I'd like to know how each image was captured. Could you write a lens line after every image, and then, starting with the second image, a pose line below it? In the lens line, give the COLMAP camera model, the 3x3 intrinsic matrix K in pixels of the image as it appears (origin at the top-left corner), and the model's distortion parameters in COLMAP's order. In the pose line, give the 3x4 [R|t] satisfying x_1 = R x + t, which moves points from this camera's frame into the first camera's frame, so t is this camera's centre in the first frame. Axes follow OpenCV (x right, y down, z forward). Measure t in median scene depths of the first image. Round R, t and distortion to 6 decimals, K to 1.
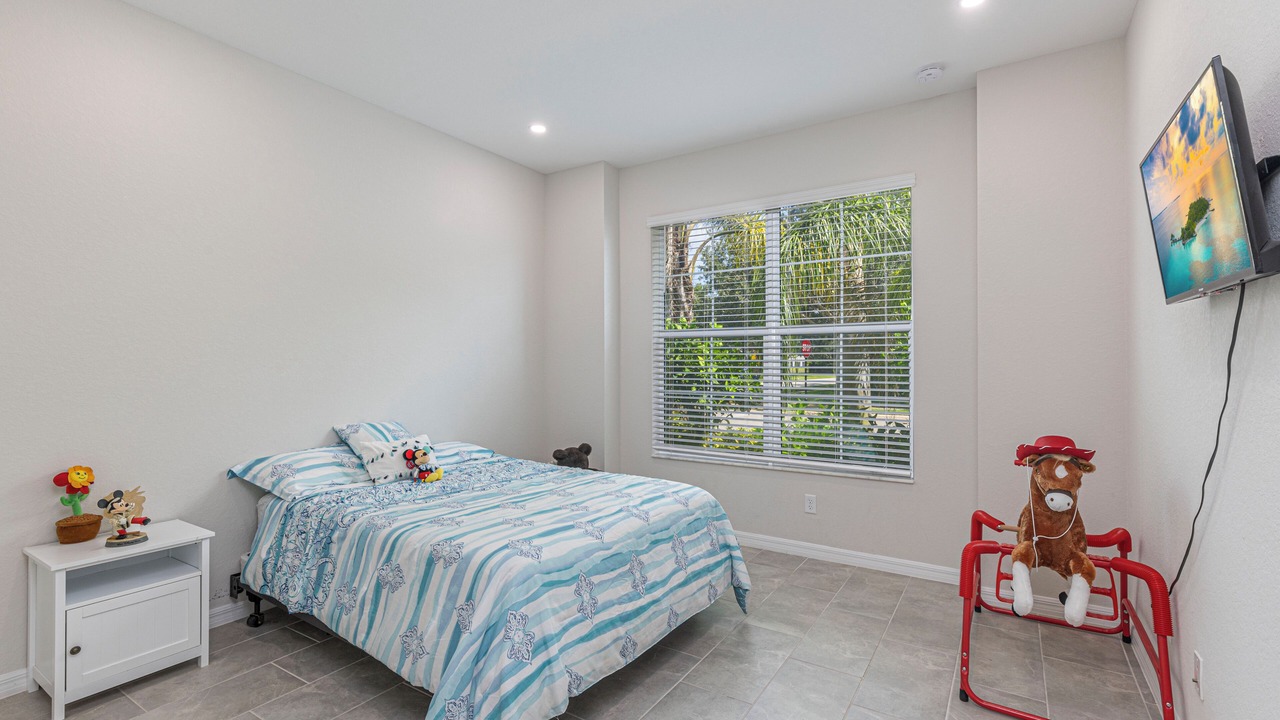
lens RADIAL K [[572.1, 0, 647.3], [0, 572.1, 358.5], [0, 0, 1]] dist [0.003900, 0.000023]
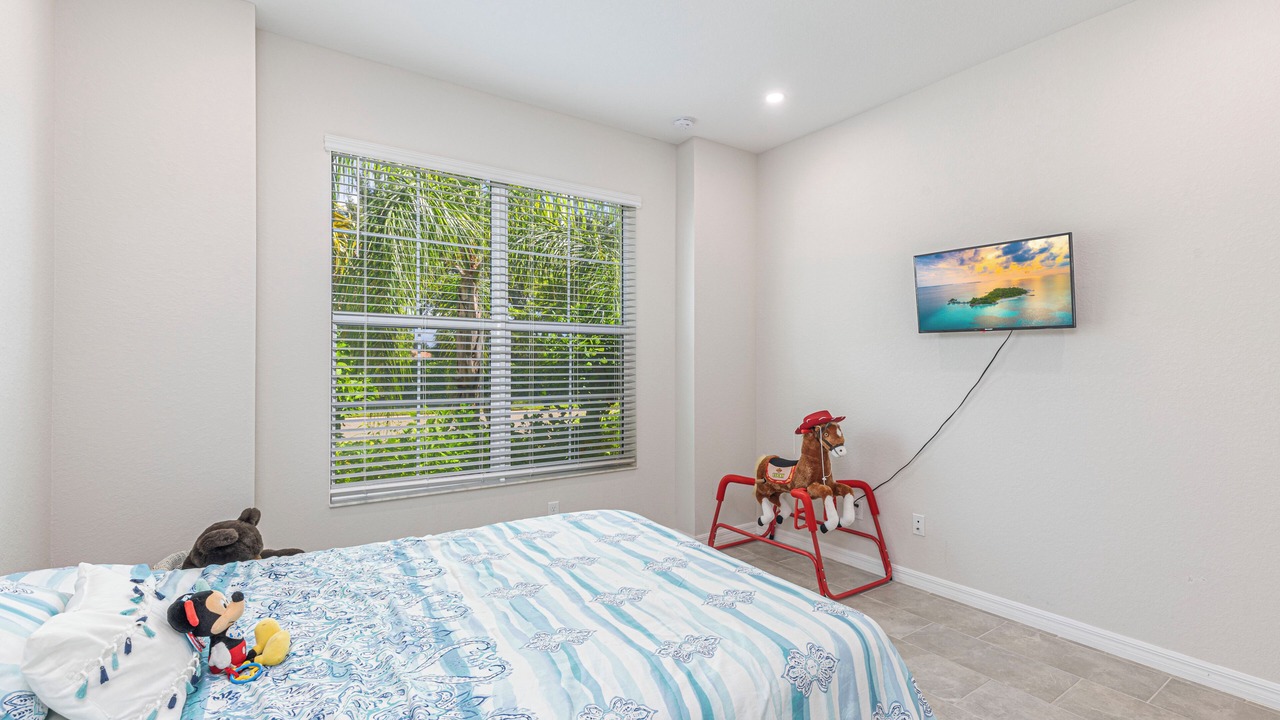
lens RADIAL K [[572.1, 0, 647.3], [0, 572.1, 358.5], [0, 0, 1]] dist [0.003900, 0.000023]
pose [[0.387071, 0.007919, 0.922016, -0.849165], [-0.010976, 0.999932, -0.003980, 0.005584], [-0.921985, -0.008580, 0.387132, 0.791281]]
